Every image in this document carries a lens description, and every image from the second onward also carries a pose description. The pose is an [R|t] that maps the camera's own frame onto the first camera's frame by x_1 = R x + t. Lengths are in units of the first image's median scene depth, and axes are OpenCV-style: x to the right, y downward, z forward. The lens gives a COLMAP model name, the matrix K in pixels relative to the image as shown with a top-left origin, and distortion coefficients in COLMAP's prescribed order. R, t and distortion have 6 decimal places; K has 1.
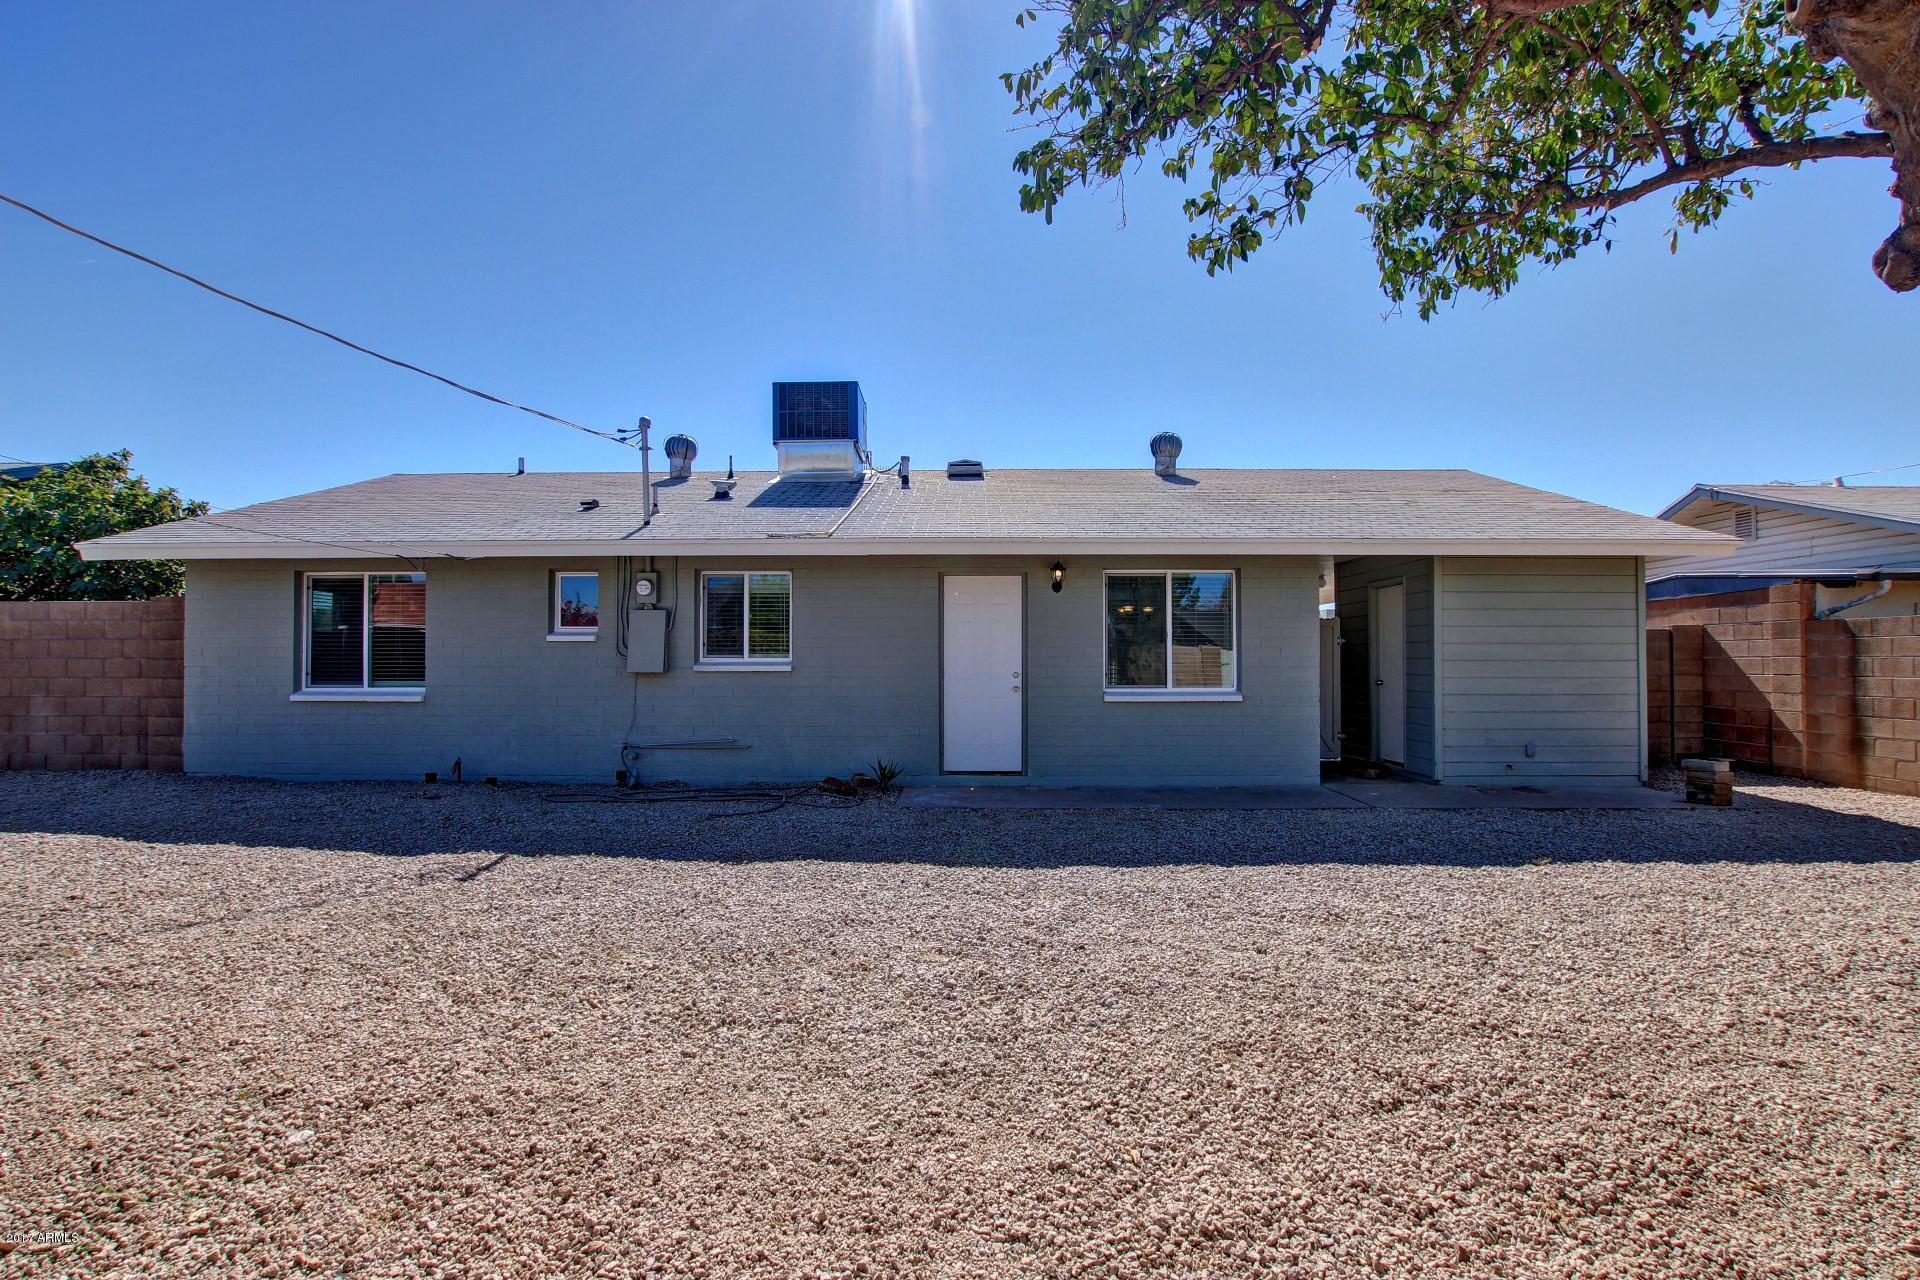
lens RADIAL K [[884.2, 0, 956.9], [0, 884.2, 637.1], [0, 0, 1]] dist [-0.018320, 0.000260]
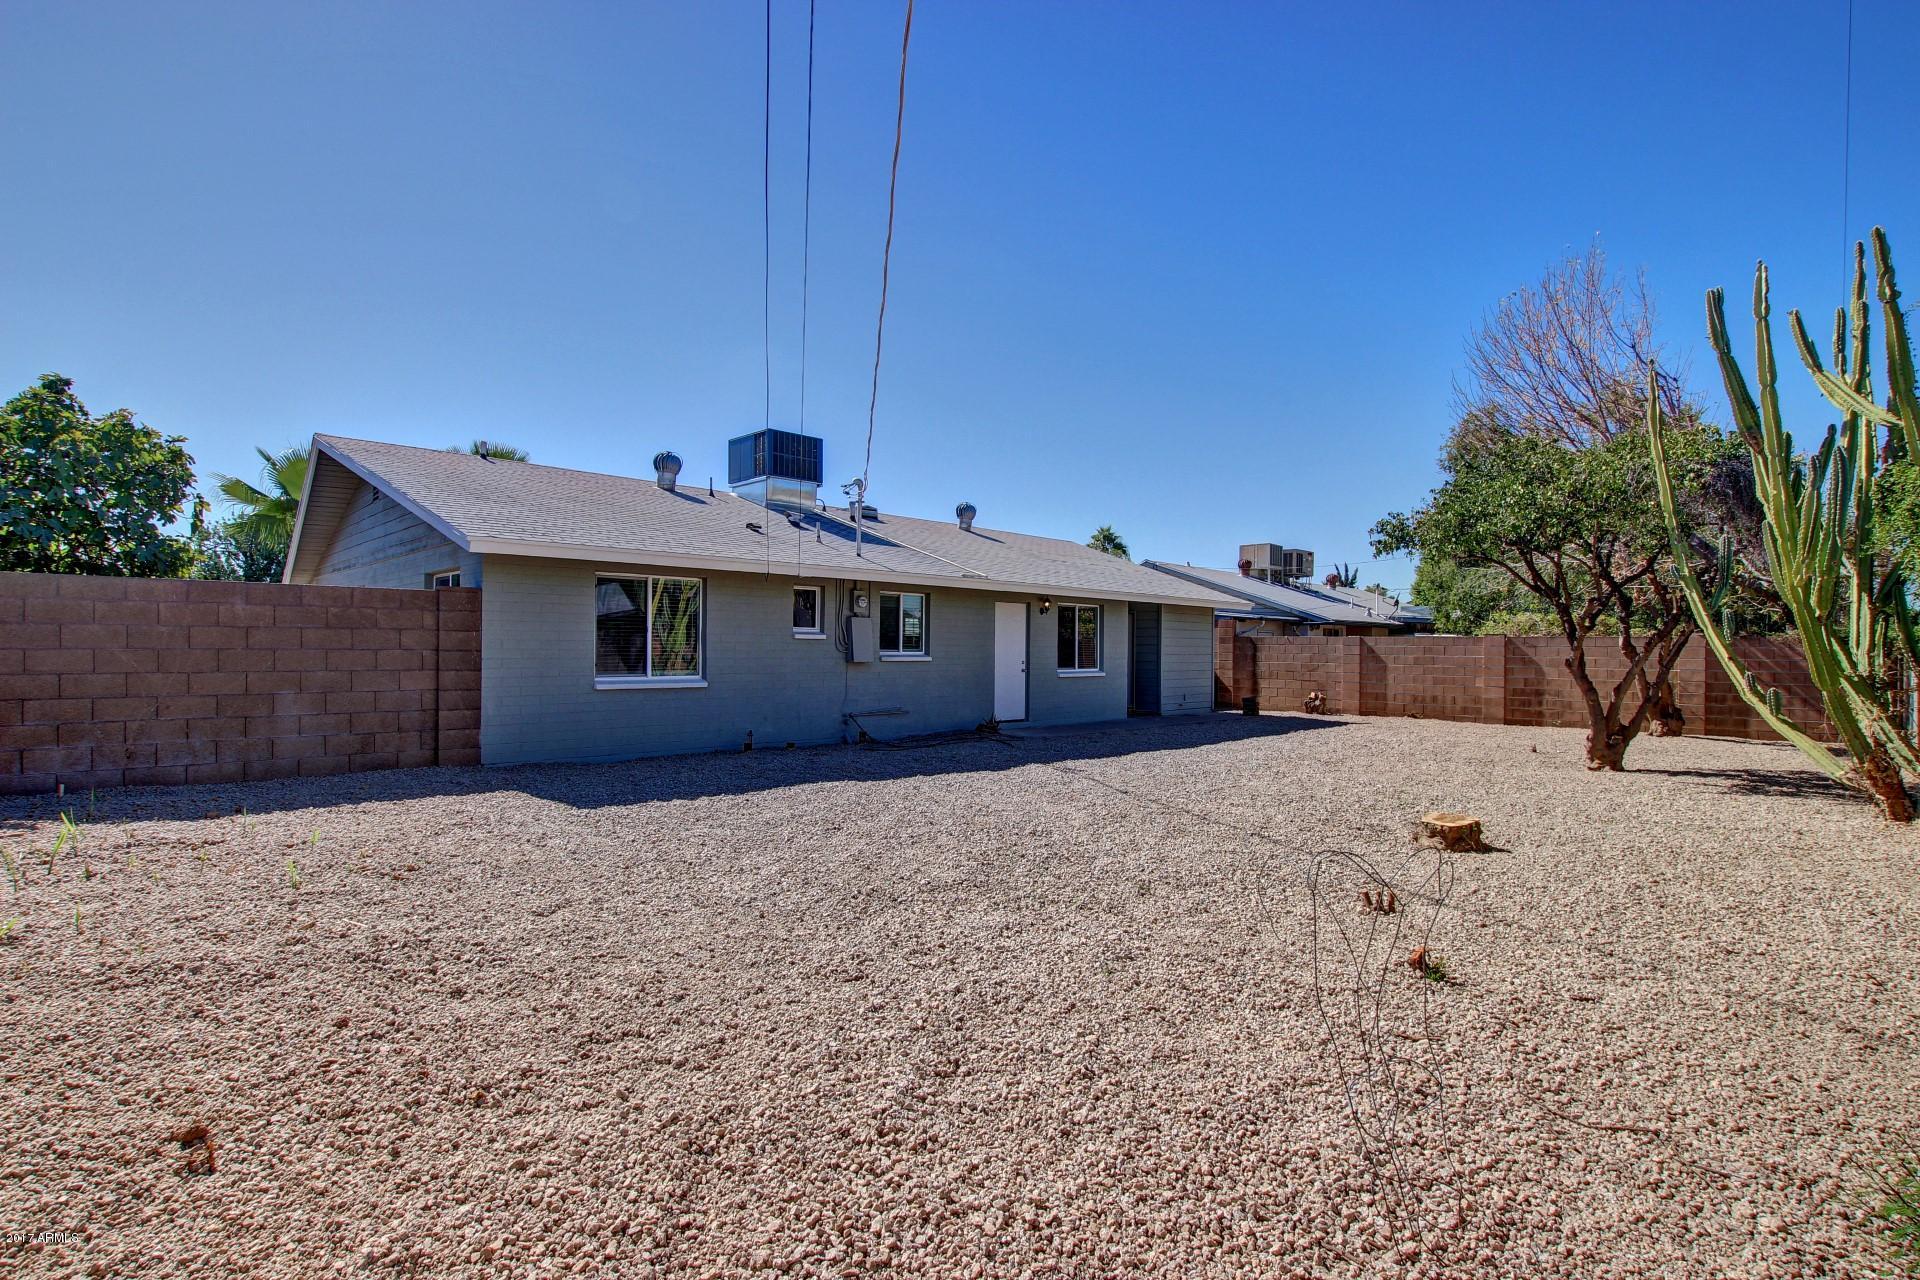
lens RADIAL K [[884.2, 0, 976.1], [0, 884.2, 653.3], [0, 0, 1]] dist [-0.018320, 0.000260]
pose [[0.690770, 0.002398, 0.723071, -1.217744], [-0.025078, 0.999472, 0.020643, -0.007291], [-0.722639, -0.032393, 0.690466, -0.104283]]
